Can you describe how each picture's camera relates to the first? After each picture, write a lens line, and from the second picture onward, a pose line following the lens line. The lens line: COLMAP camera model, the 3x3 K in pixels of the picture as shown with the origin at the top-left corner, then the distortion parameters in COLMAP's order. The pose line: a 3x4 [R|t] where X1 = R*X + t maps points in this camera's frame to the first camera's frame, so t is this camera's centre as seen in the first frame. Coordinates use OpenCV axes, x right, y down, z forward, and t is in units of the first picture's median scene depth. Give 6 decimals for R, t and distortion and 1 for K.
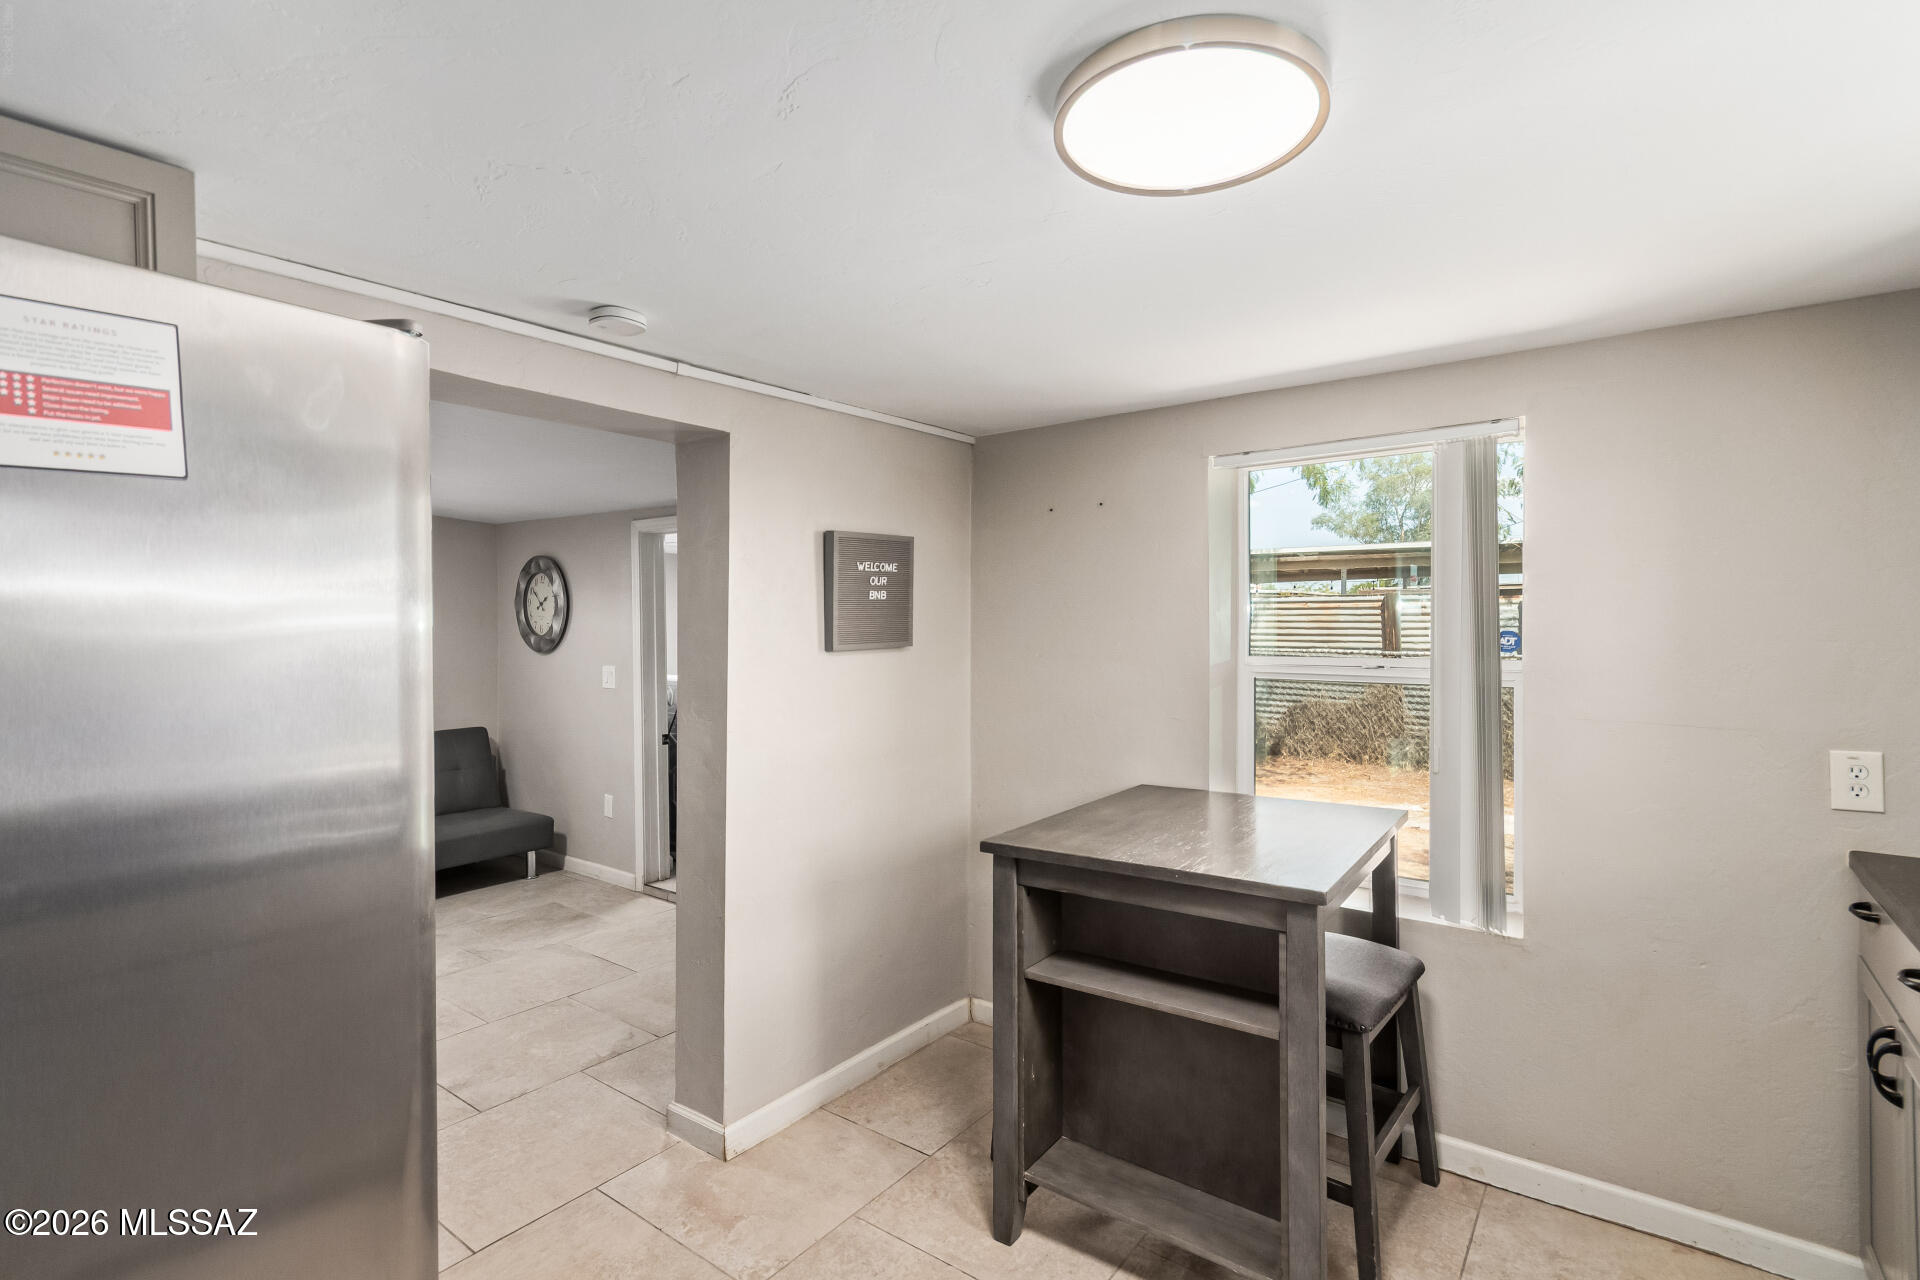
lens RADIAL K [[894.7, 0, 960.0], [0, 894.7, 640.0], [0, 0, 1]] dist [0.000297, 0.000798]
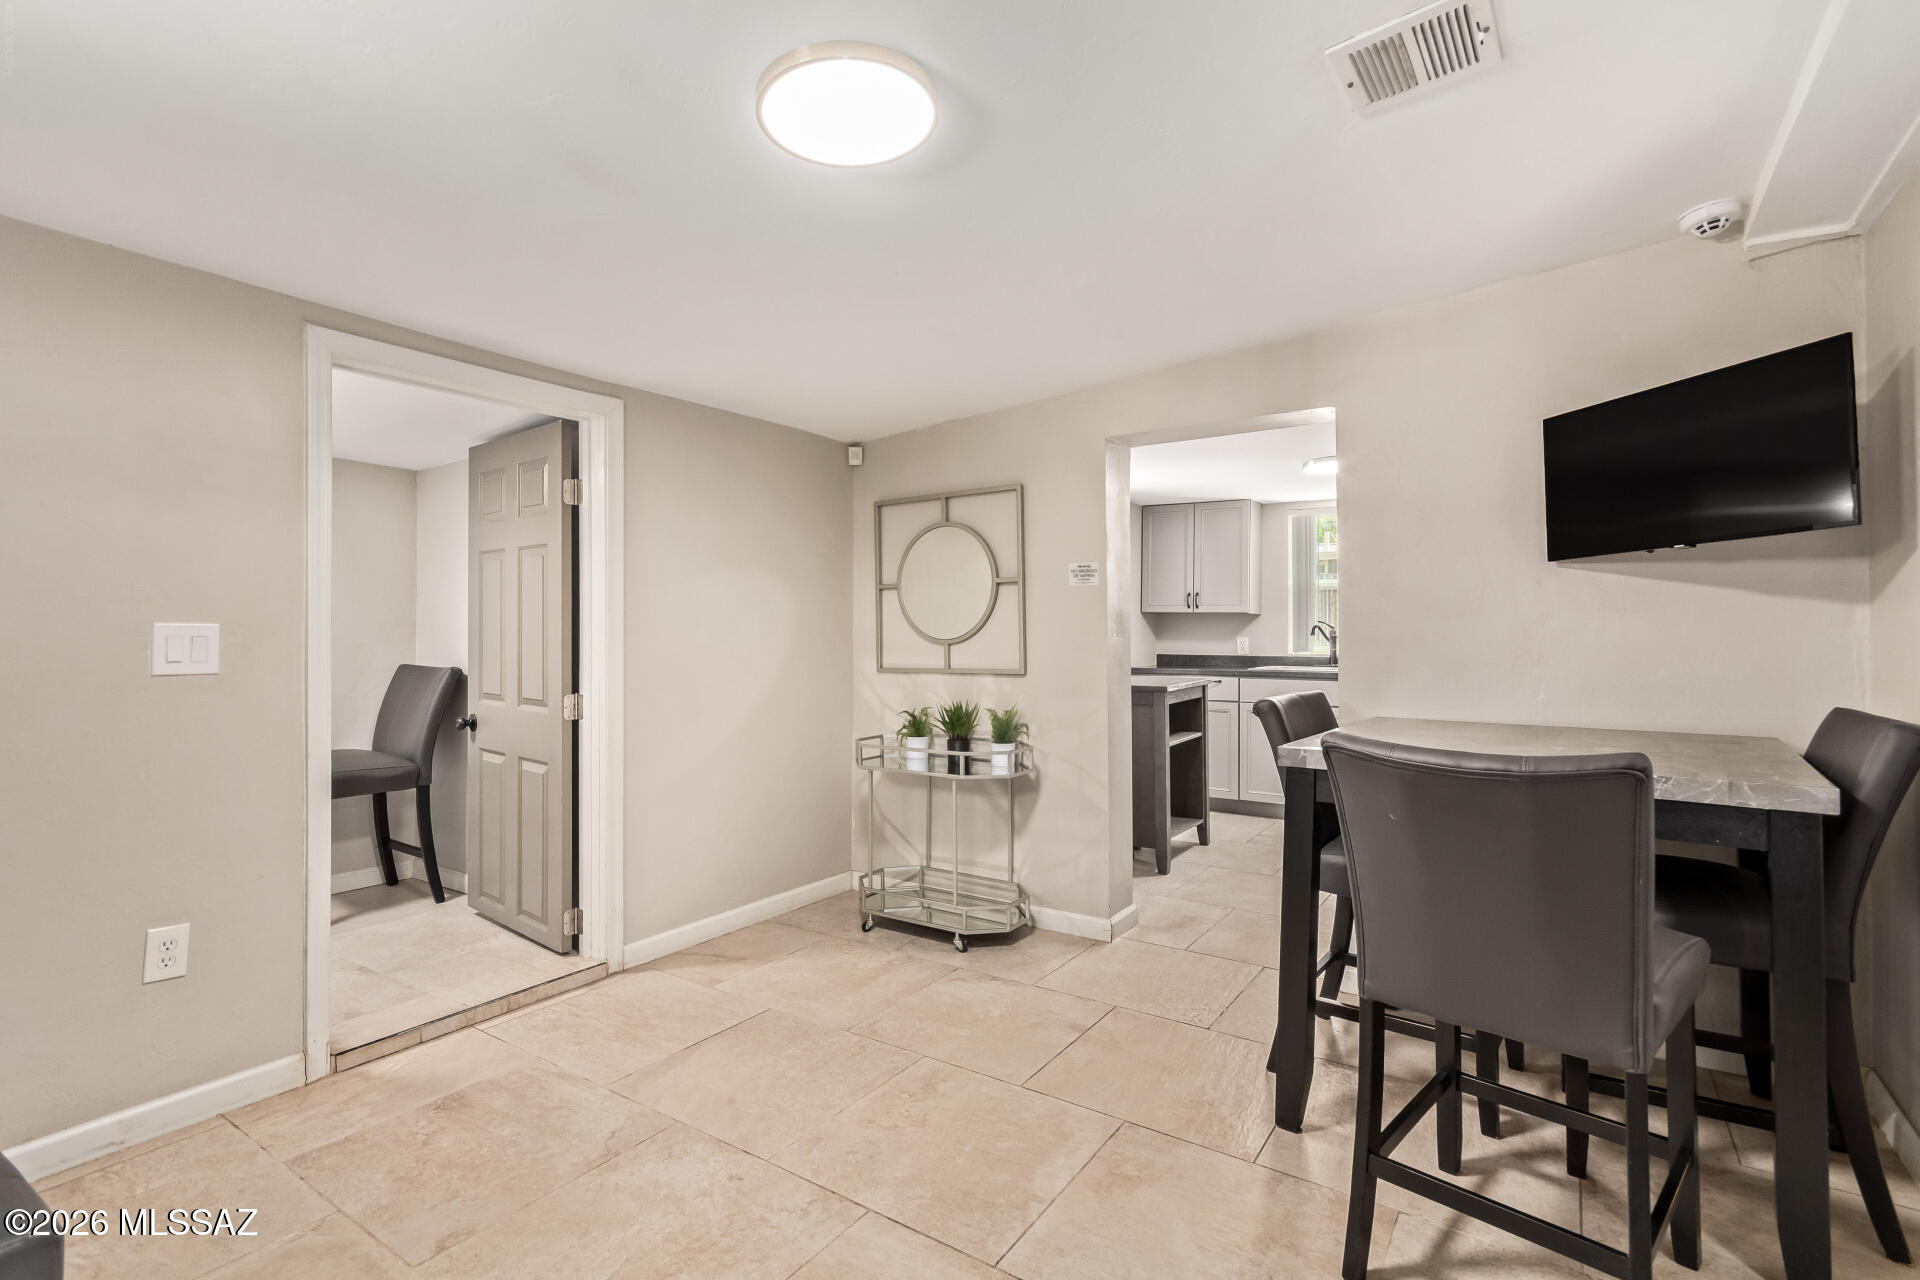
lens RADIAL K [[908.9, 0, 972.4], [0, 908.9, 625.5], [0, 0, 1]] dist [0.003355, 0.000510]
pose [[-0.049746, 0.008404, 0.998727, -1.063528], [0.016432, 0.999836, -0.007595, 0.049208], [-0.998627, 0.016034, -0.049876, 0.798981]]
